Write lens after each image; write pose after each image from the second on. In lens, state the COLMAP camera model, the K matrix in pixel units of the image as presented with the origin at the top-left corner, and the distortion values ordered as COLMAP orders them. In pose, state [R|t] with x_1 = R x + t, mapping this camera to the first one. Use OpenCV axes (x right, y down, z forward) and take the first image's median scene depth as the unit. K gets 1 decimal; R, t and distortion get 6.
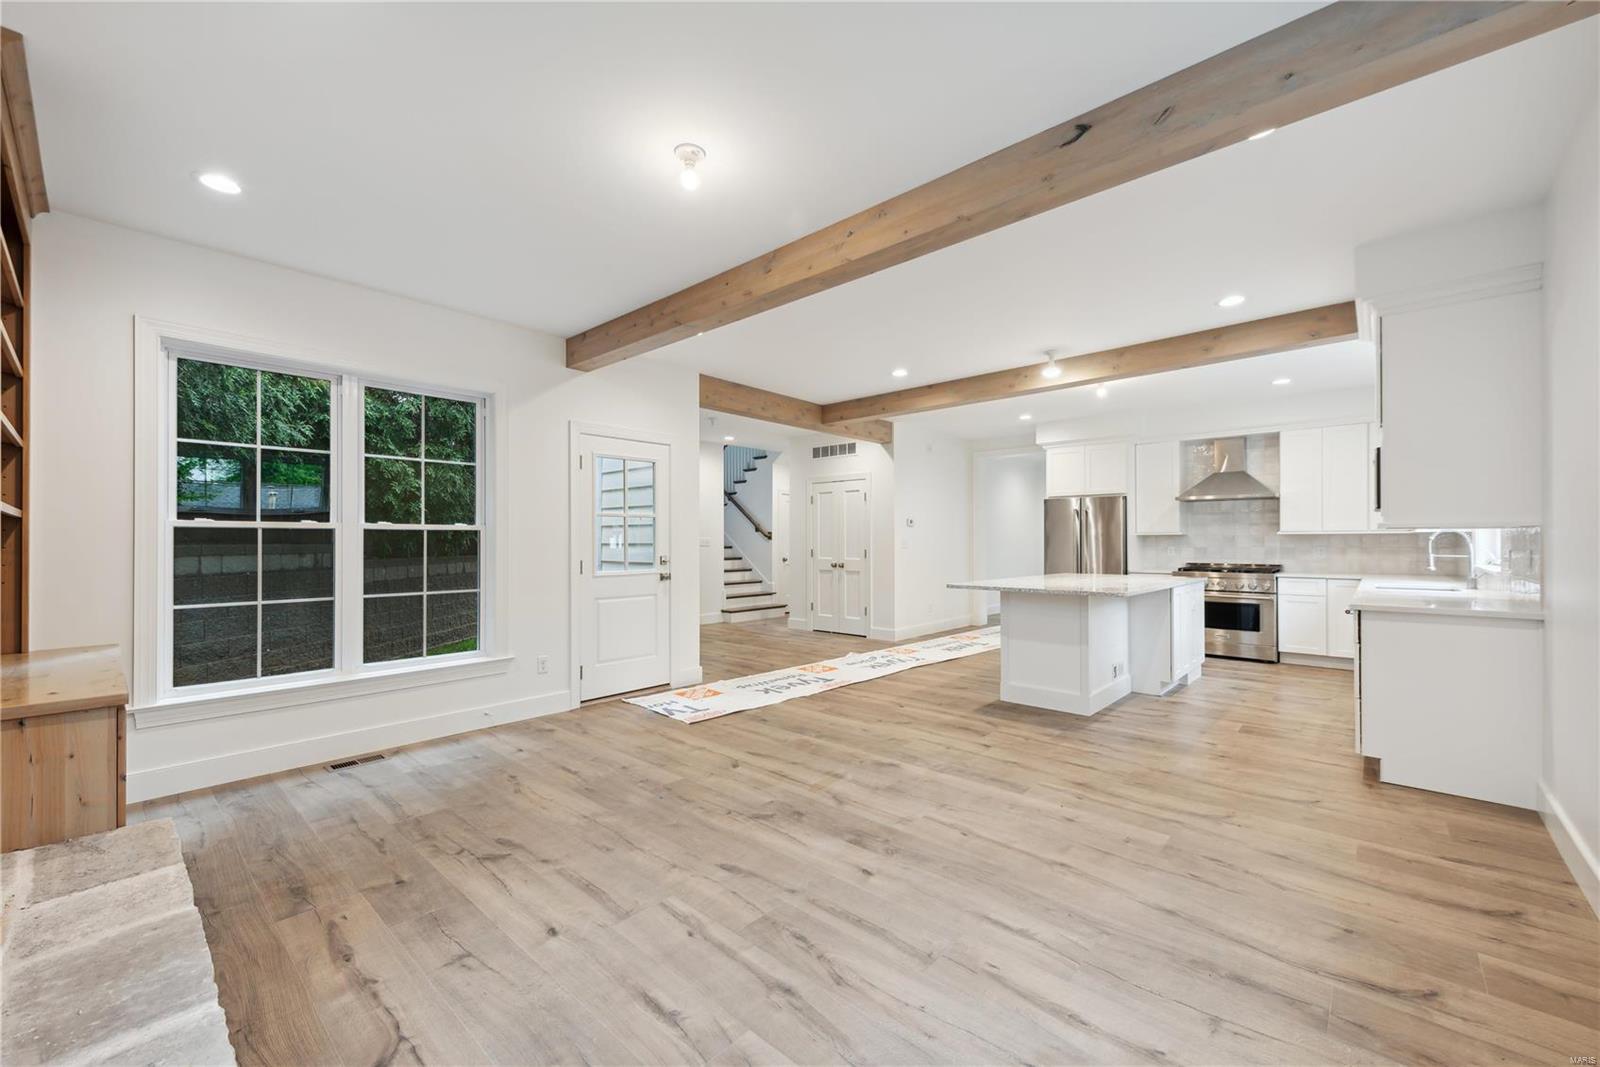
lens RADIAL K [[639.0, 0, 793.7], [0, 639.0, 535.4], [0, 0, 1]] dist [0.011198, -0.001416]
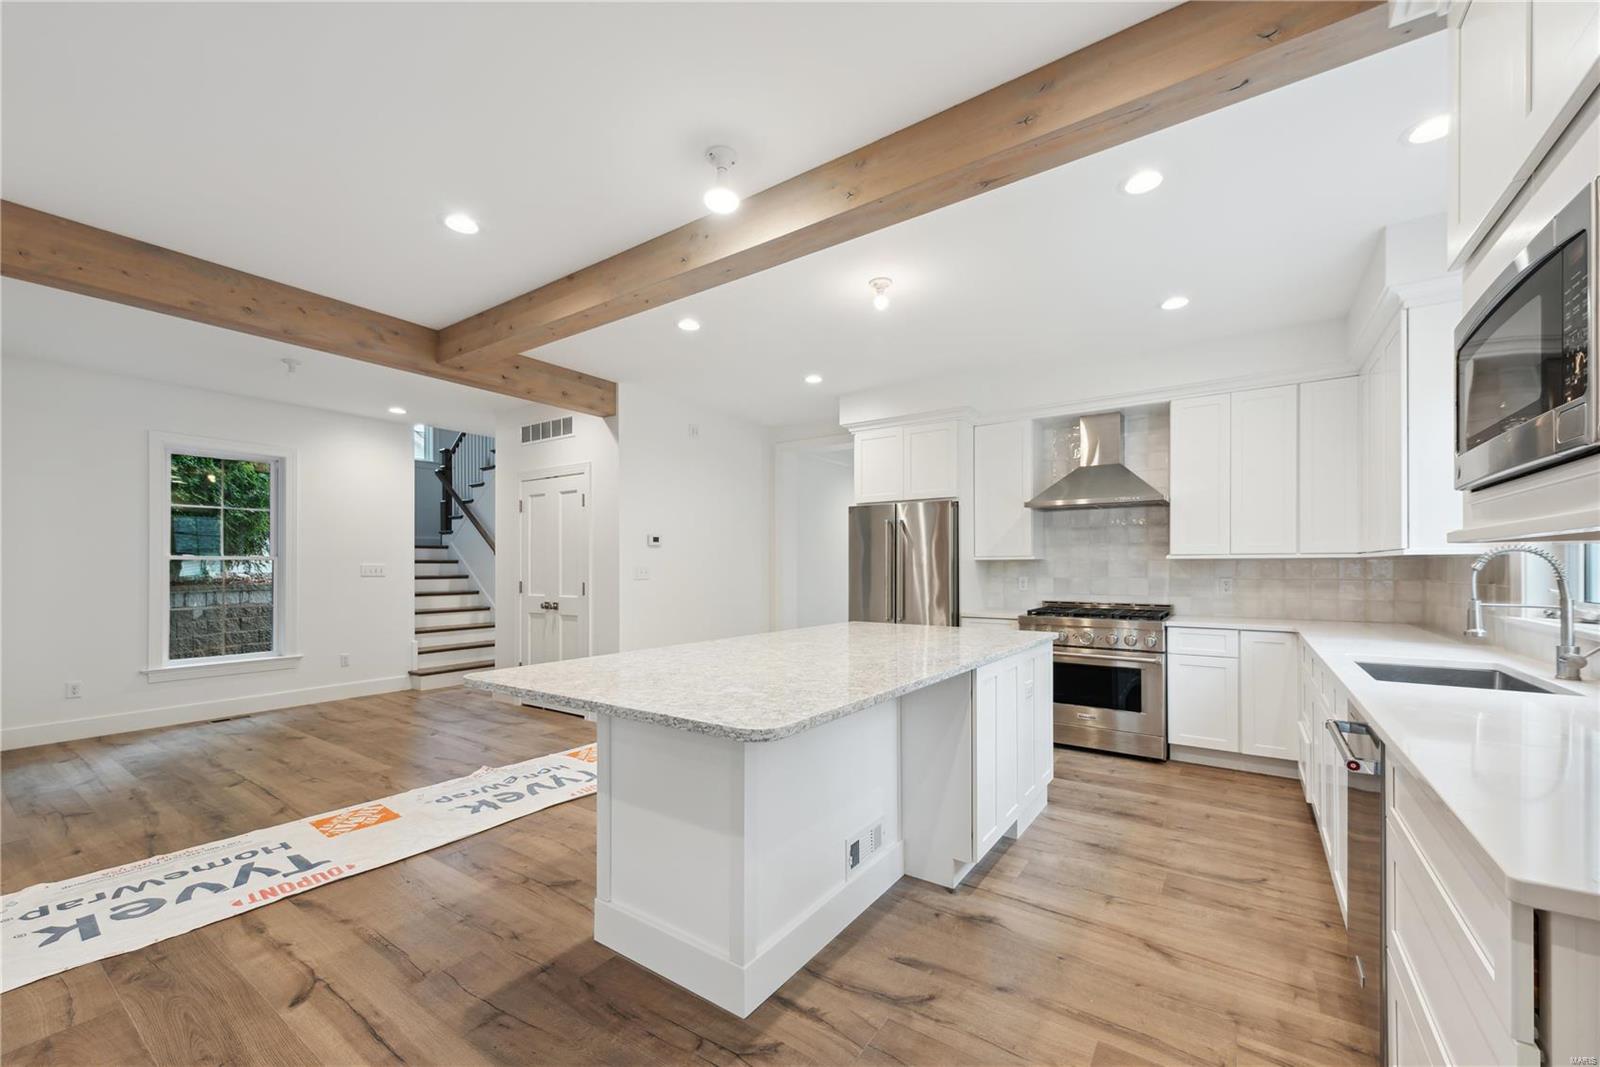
lens RADIAL K [[639.0, 0, 798.7], [0, 639.0, 562.2], [0, 0, 1]] dist [0.011198, -0.001416]
pose [[0.991214, 0.000656, 0.132266, 0.303719], [-0.001068, 0.999995, 0.003040, 0.000092], [-0.132263, -0.003154, 0.991210, 0.414102]]
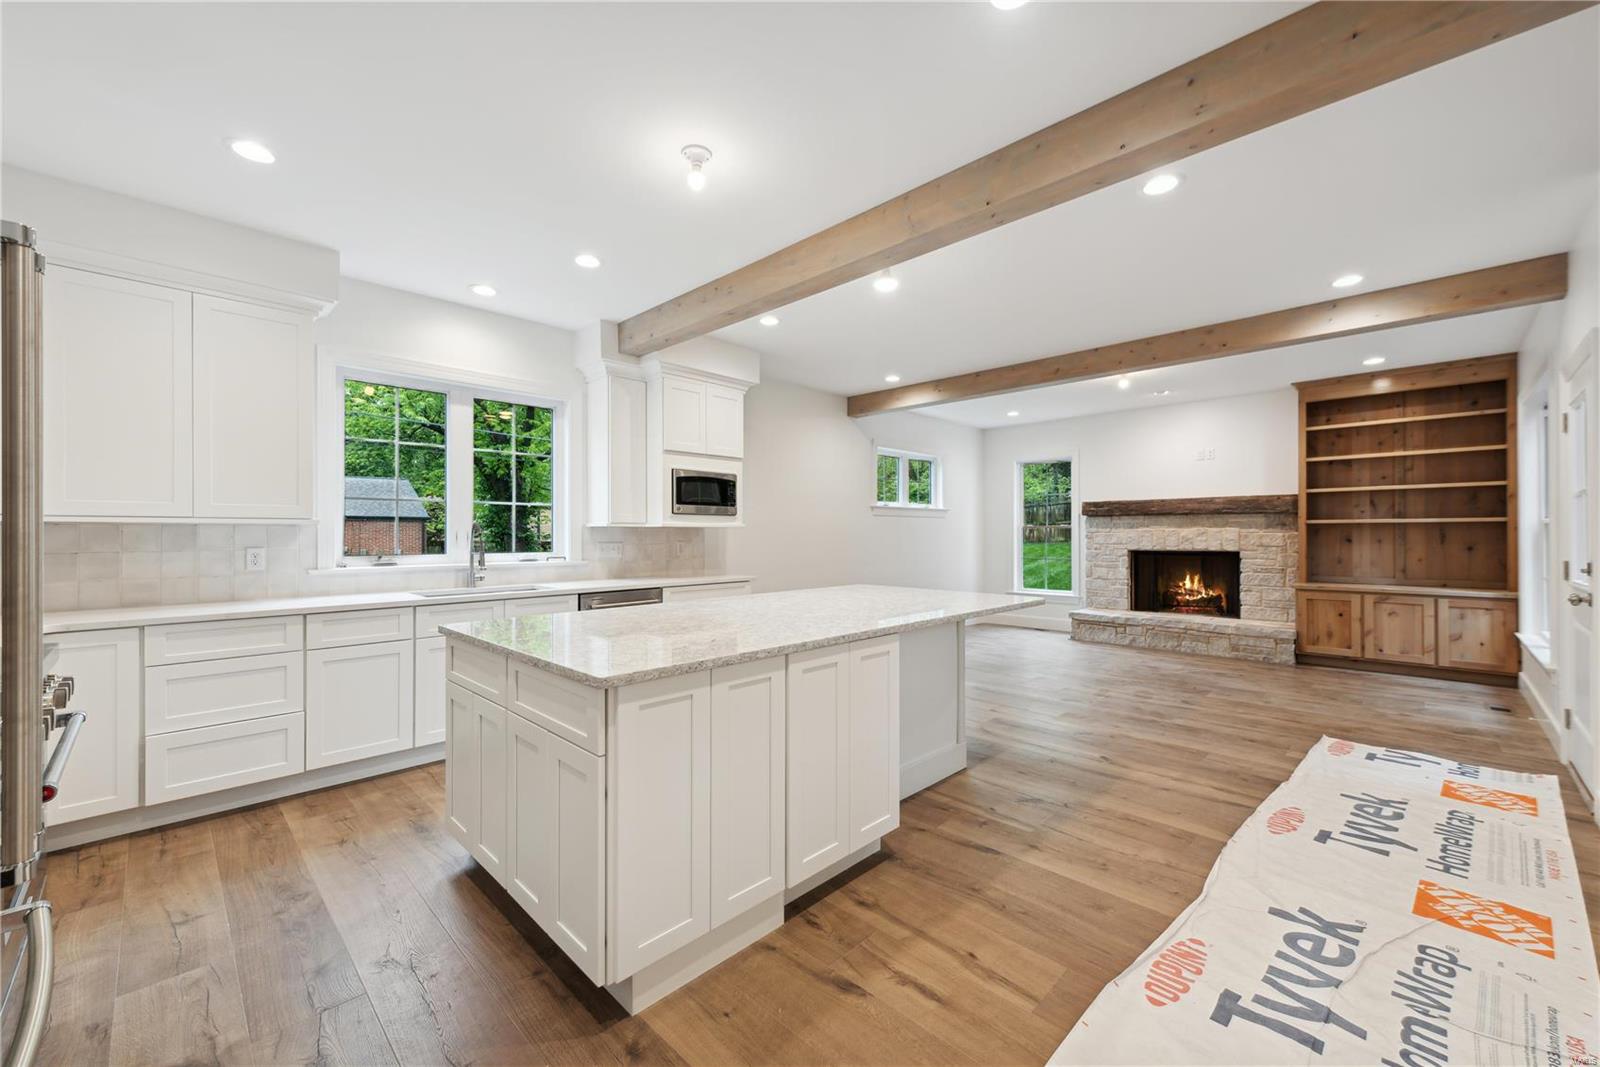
lens RADIAL K [[639.0, 0, 783.3], [0, 639.0, 530.8], [0, 0, 1]] dist [0.011198, -0.001416]
pose [[-0.998865, 0.003195, 0.047513, 0.366450], [0.002429, 0.999866, -0.016163, 0.010697], [-0.047559, -0.016030, -0.998740, 1.279822]]
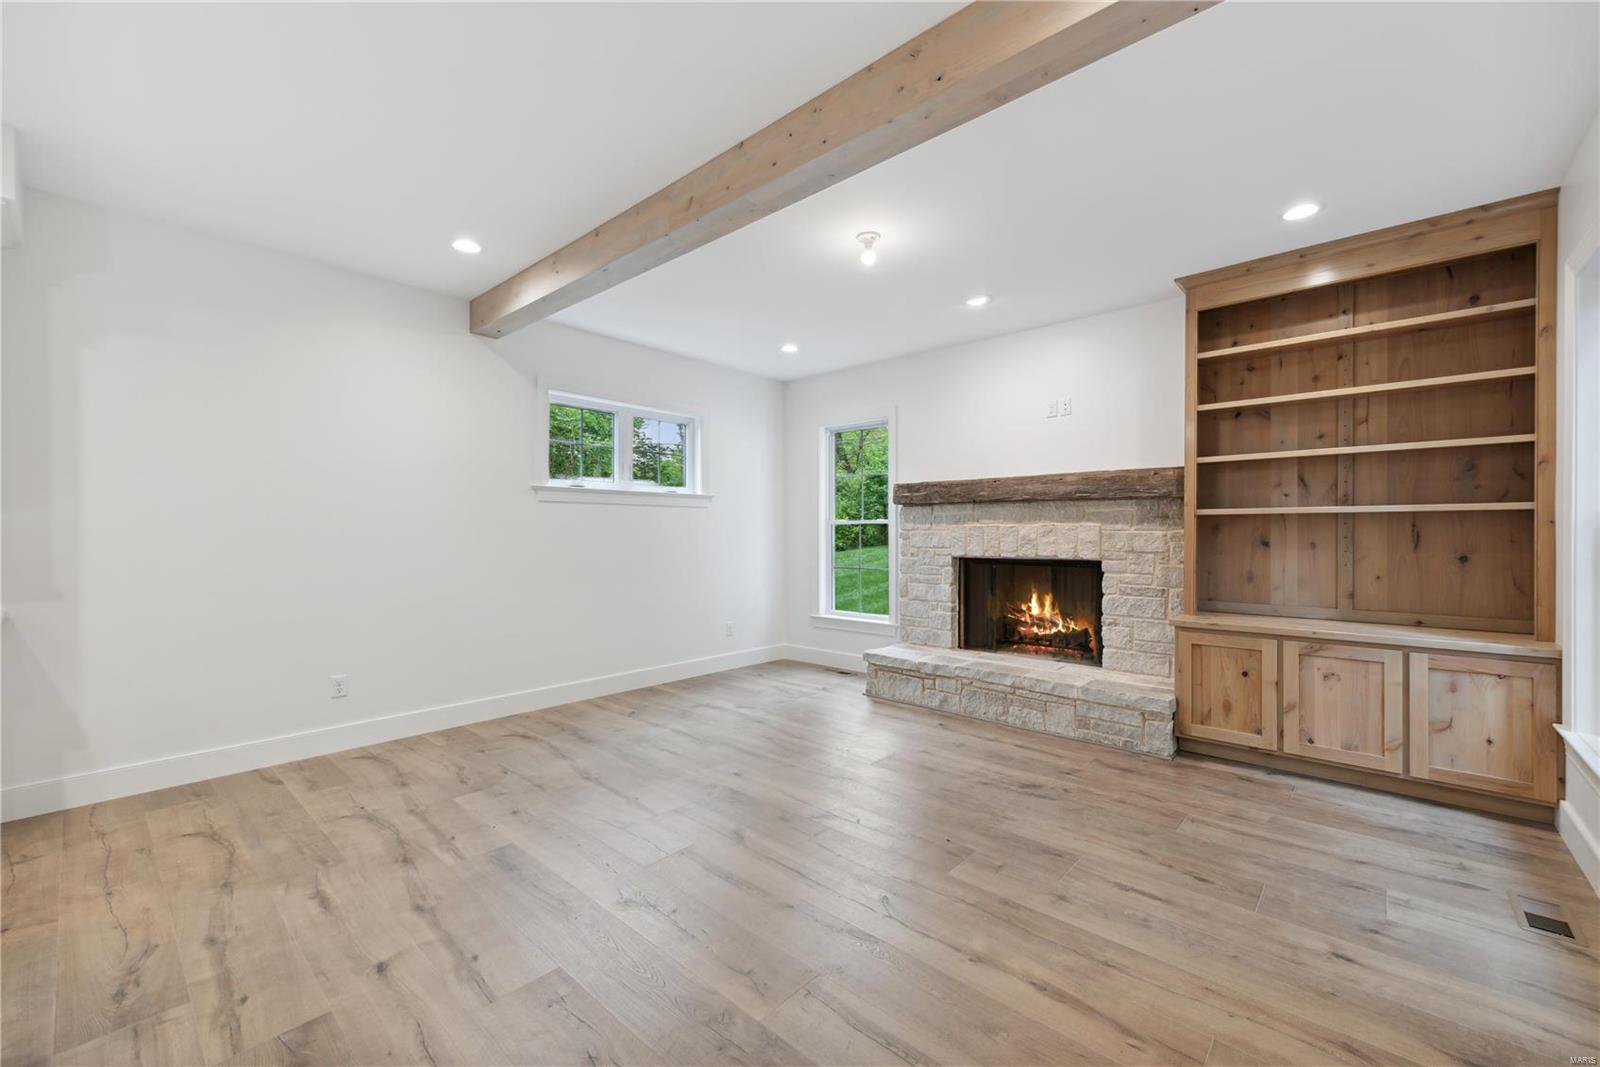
lens RADIAL K [[639.0, 0, 799.3], [0, 639.0, 537.2], [0, 0, 1]] dist [0.011198, -0.001416]
pose [[-0.999970, 0.001588, -0.007636, -0.003110], [0.001622, 0.999989, -0.004350, 0.008059], [0.007629, -0.004362, -0.999961, 0.859232]]
